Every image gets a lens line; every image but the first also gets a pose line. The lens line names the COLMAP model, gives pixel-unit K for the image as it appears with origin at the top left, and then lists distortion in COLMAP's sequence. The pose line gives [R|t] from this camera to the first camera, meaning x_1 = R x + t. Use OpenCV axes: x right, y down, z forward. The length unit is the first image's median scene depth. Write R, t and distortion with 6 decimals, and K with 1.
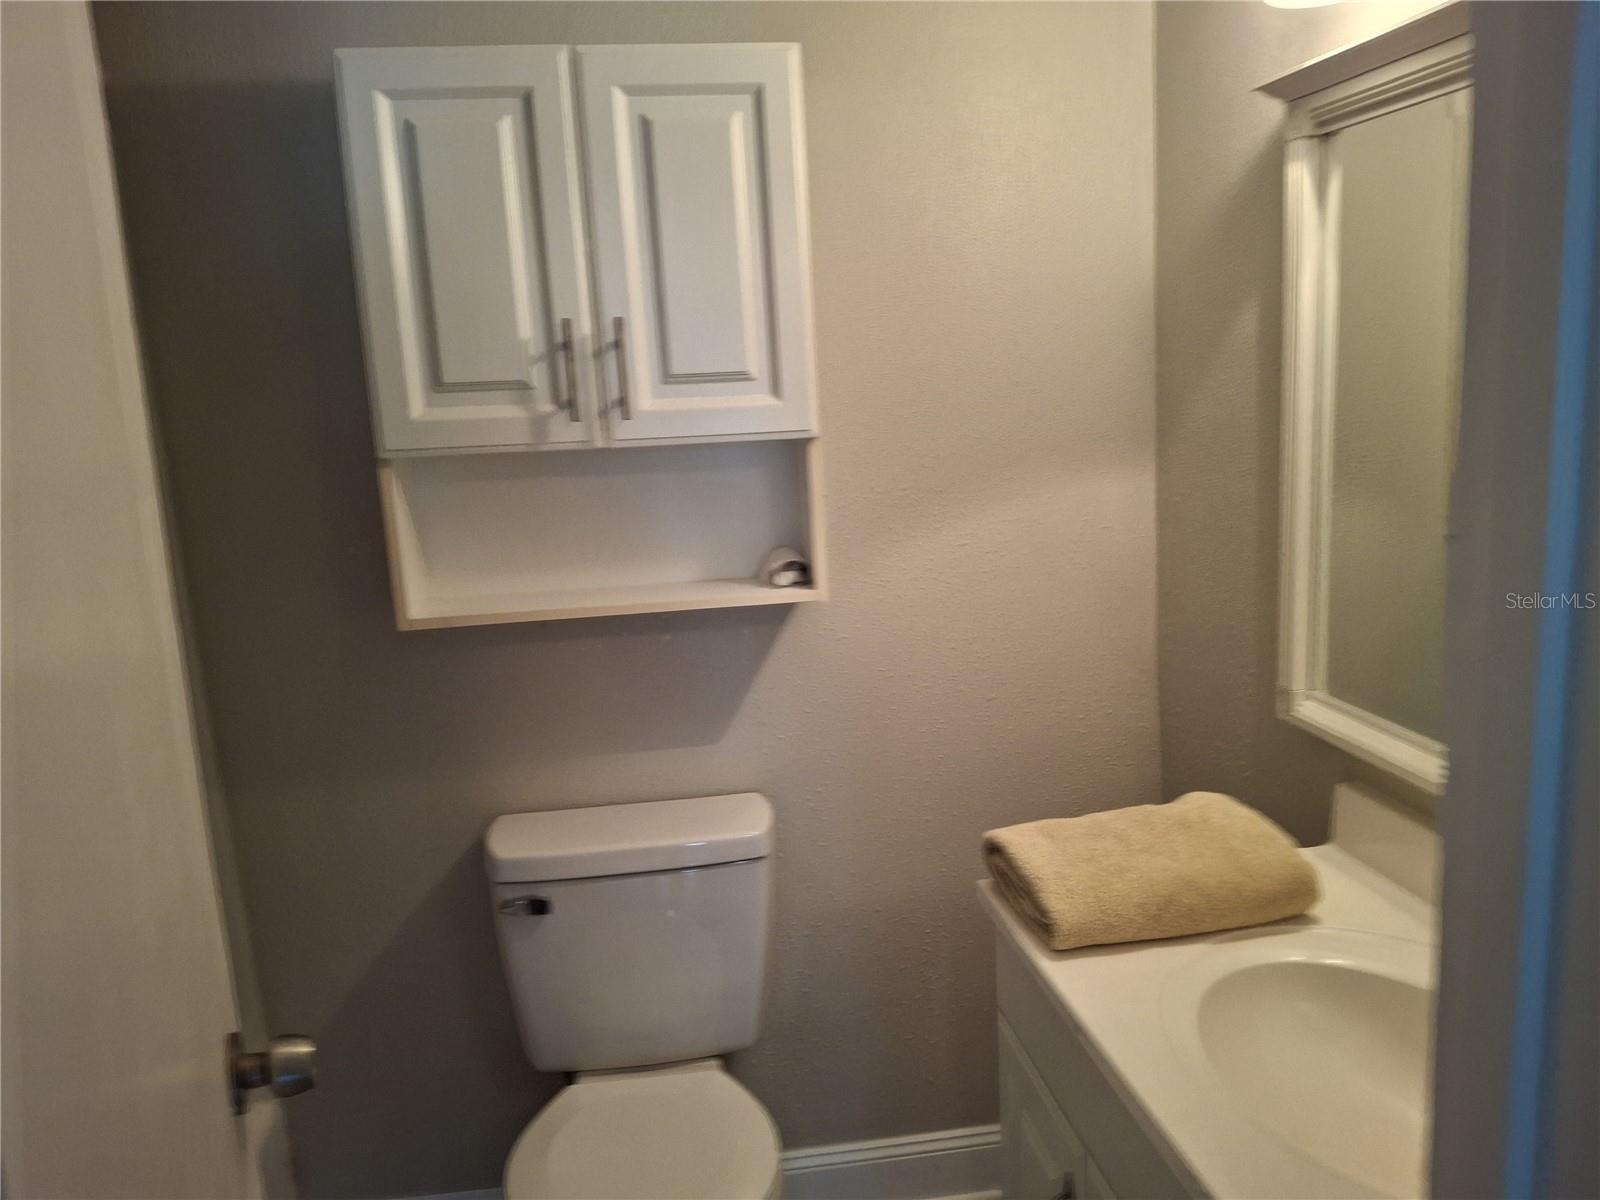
lens RADIAL K [[1168.1, 0, 800.0], [0, 1168.1, 600.0], [0, 0, 1]] dist [0.055042, -0.139174]
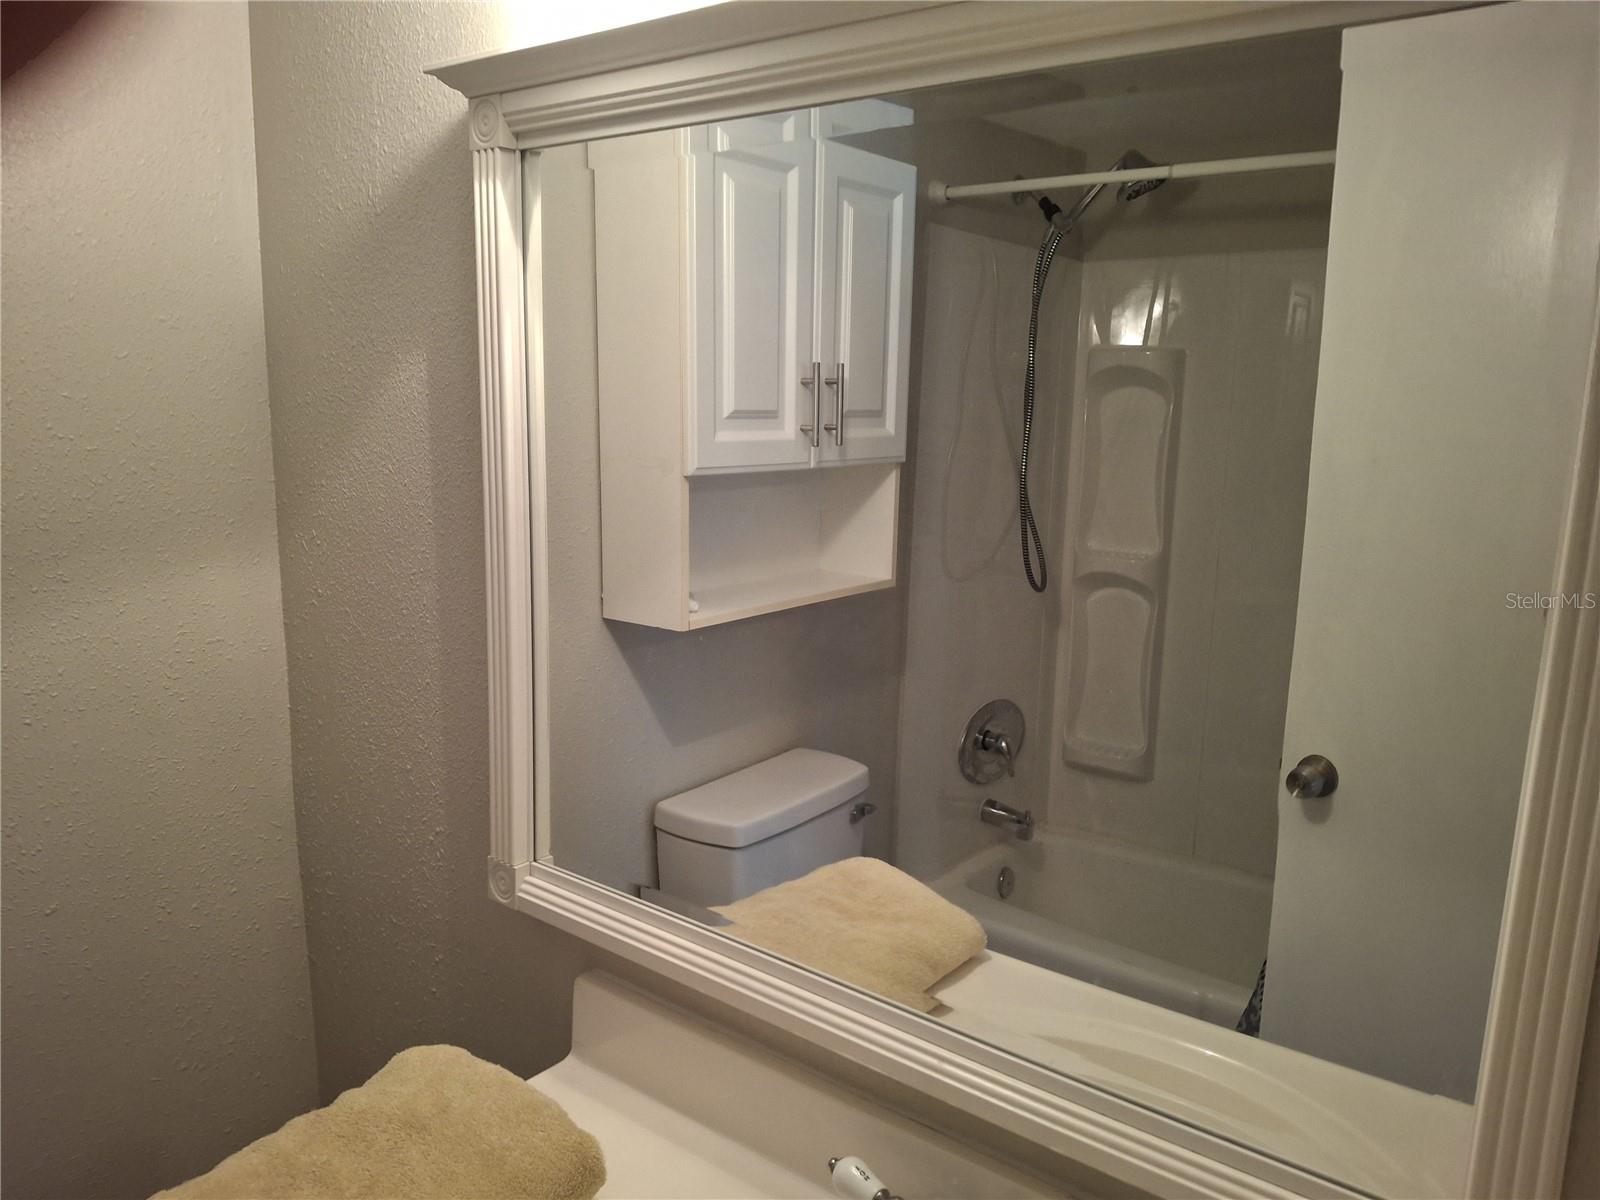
lens RADIAL K [[1168.1, 0, 800.0], [0, 1168.1, 600.0], [0, 0, 1]] dist [0.055042, -0.139174]
pose [[0.718169, -0.048710, 0.694162, 0.029453], [0.065571, 0.997846, 0.002182, -0.088999], [-0.692773, 0.043950, 0.719815, 0.316130]]
